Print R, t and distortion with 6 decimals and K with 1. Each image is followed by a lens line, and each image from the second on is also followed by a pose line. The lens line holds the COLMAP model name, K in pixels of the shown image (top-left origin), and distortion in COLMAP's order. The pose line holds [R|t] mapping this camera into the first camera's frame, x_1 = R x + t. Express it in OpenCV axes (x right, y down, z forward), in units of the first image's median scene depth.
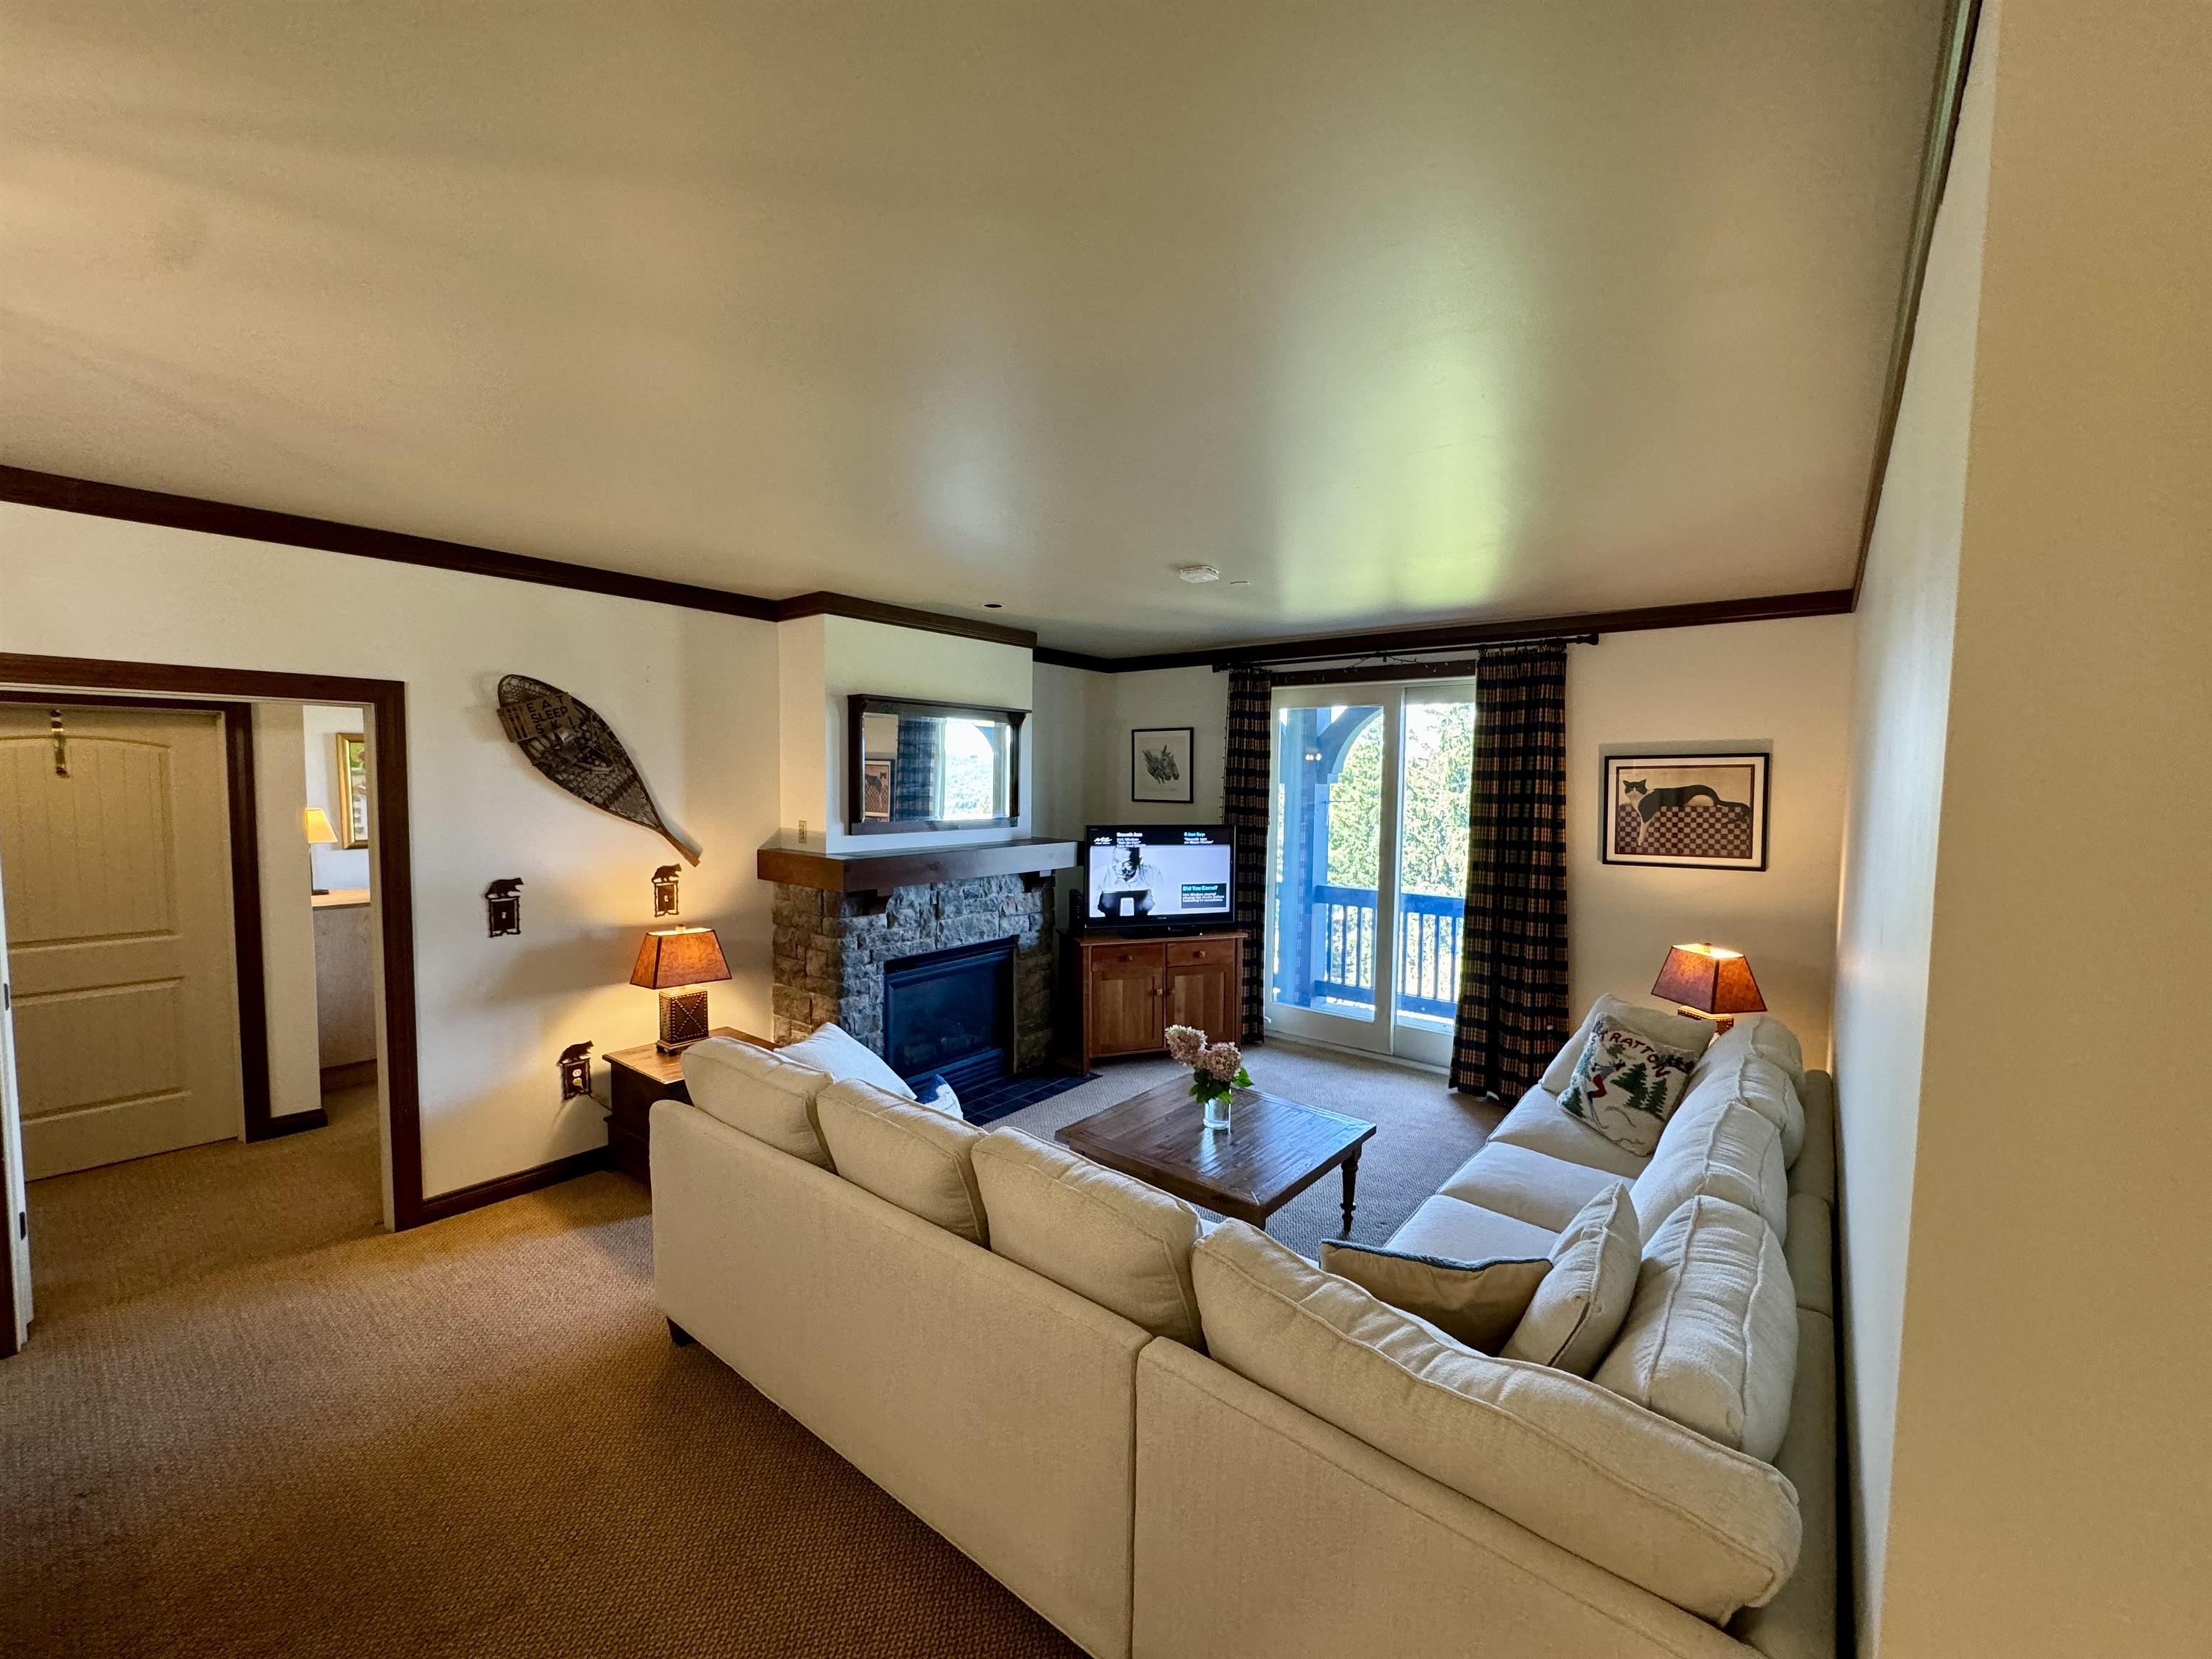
lens RADIAL K [[886.3, 0, 1106.0], [0, 886.3, 829.5], [0, 0, 1]] dist [-0.002016, -0.000031]
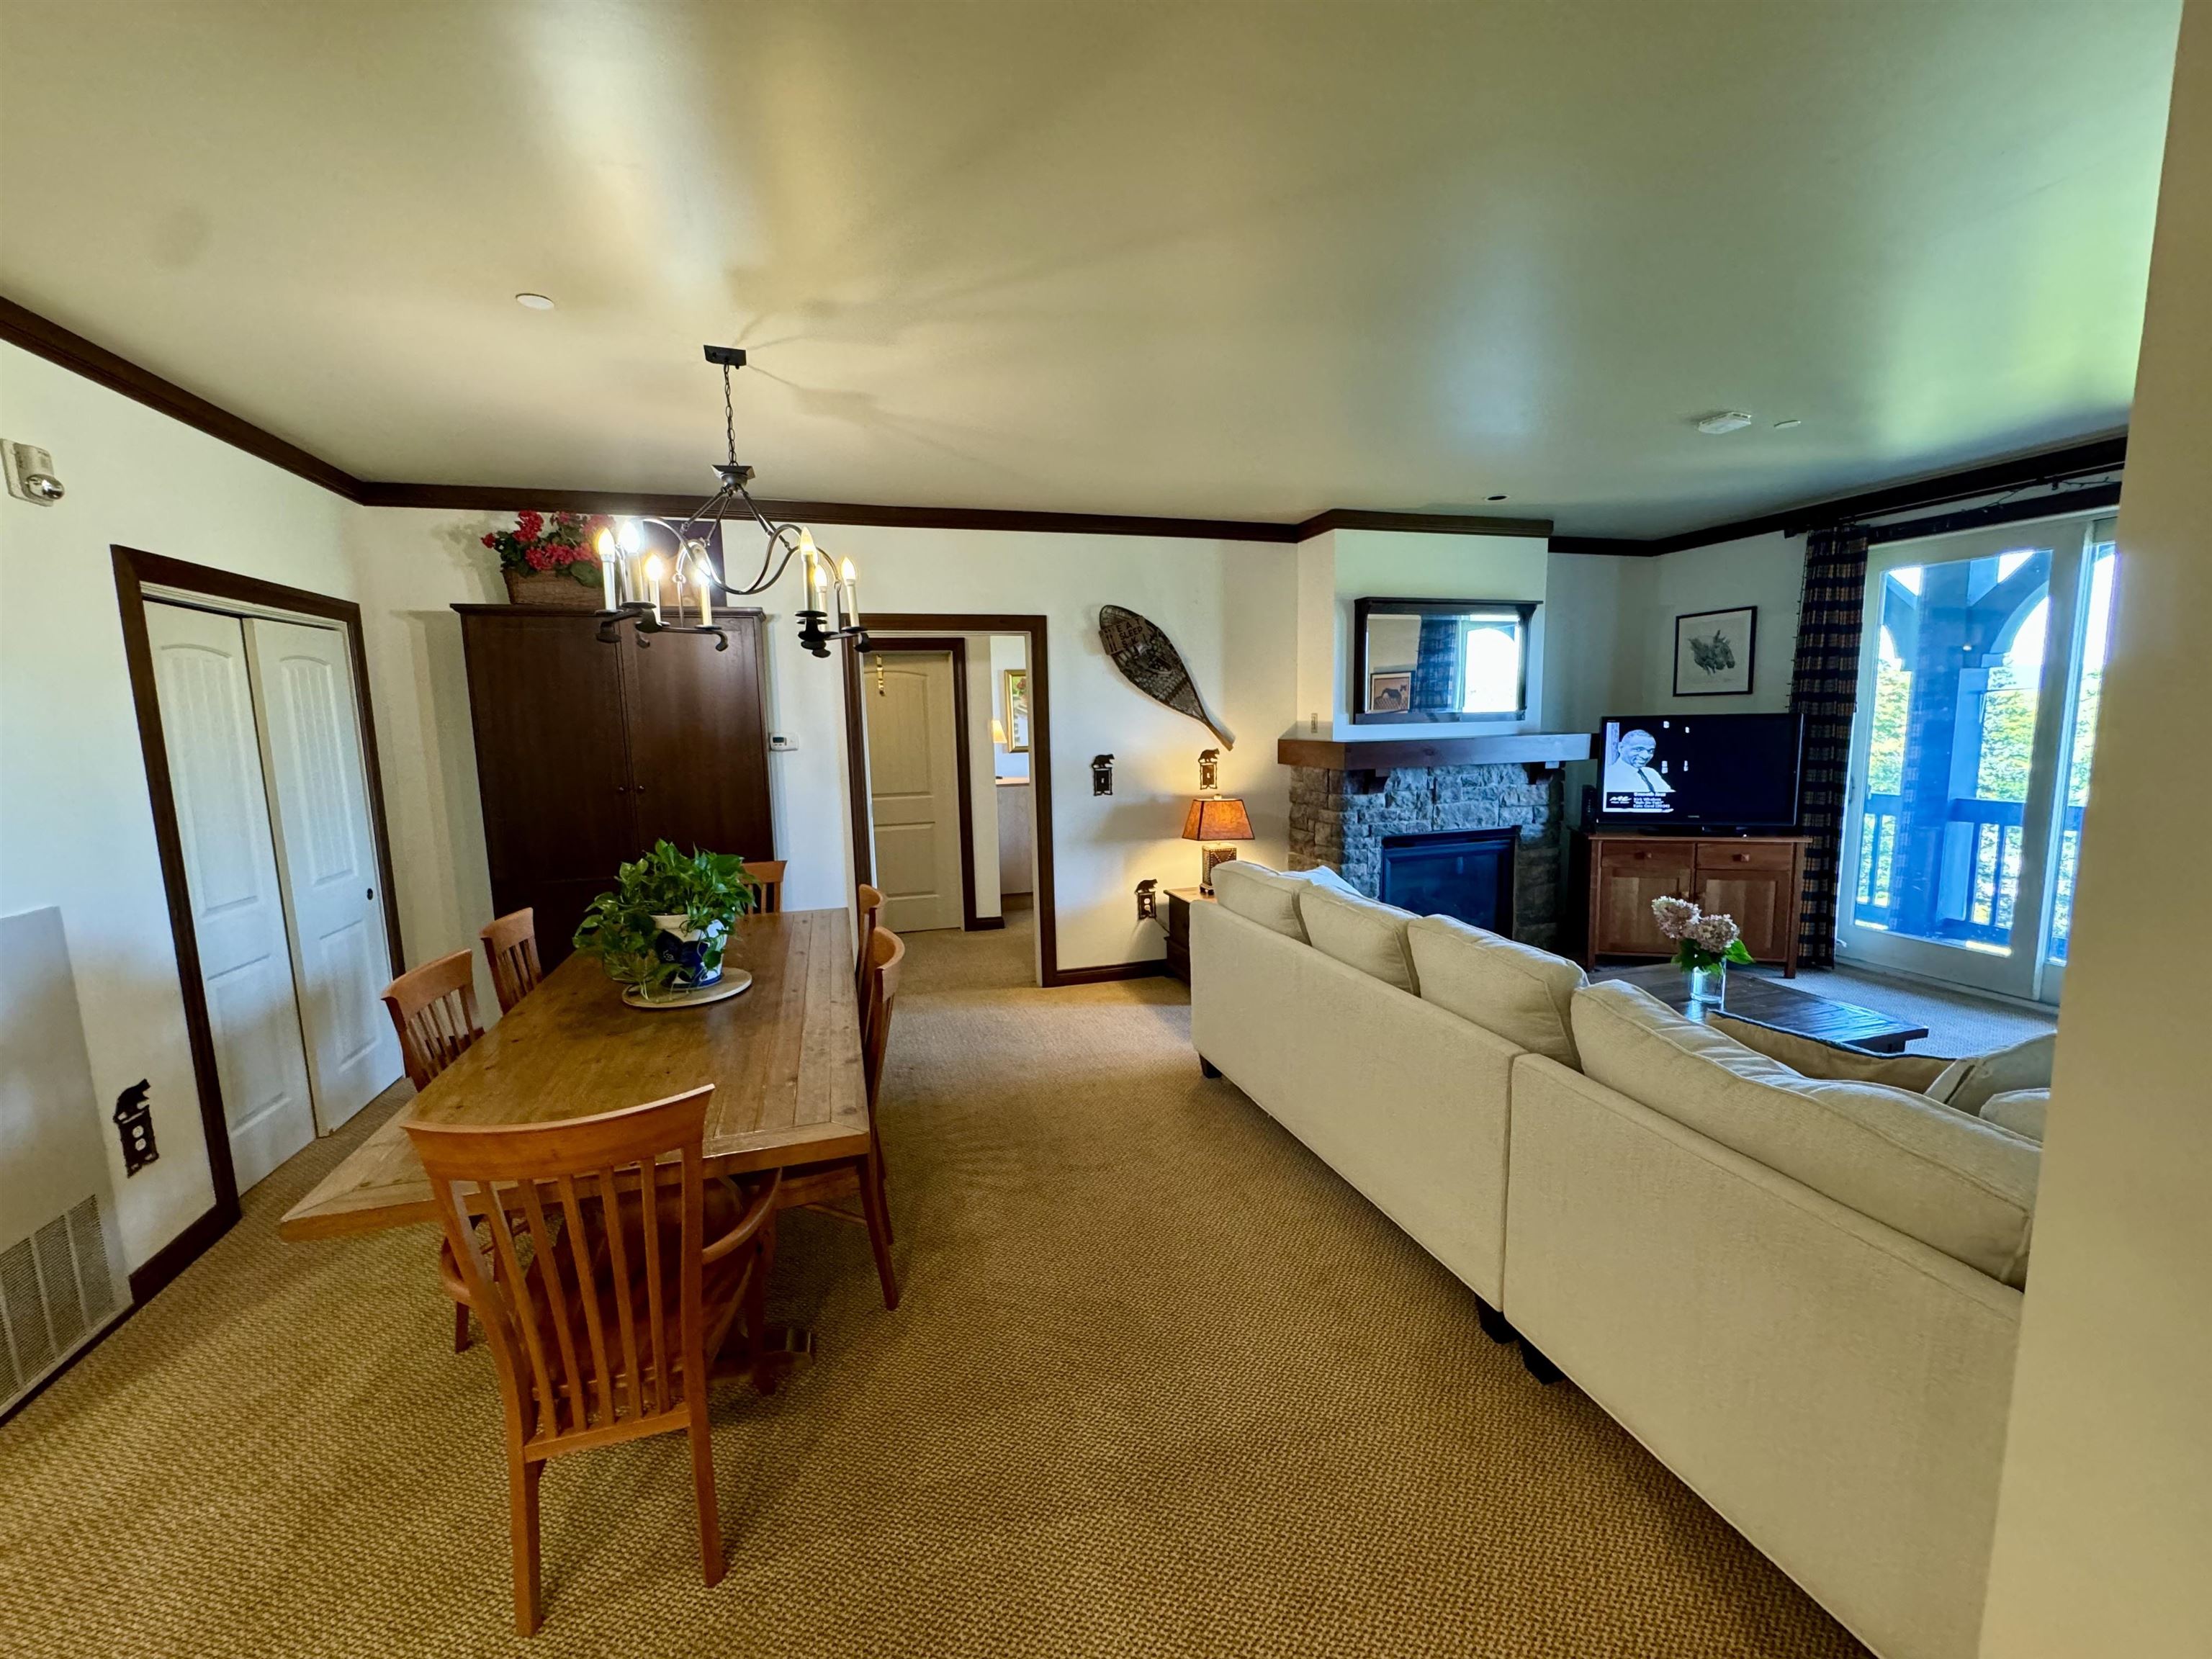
lens RADIAL K [[886.3, 0, 1106.0], [0, 886.3, 829.5], [0, 0, 1]] dist [-0.002016, -0.000031]
pose [[0.829223, 0.040604, -0.557441, 0.087623], [-0.001448, 0.997510, 0.070504, 0.061722], [0.558916, -0.057656, 0.827218, -0.129686]]
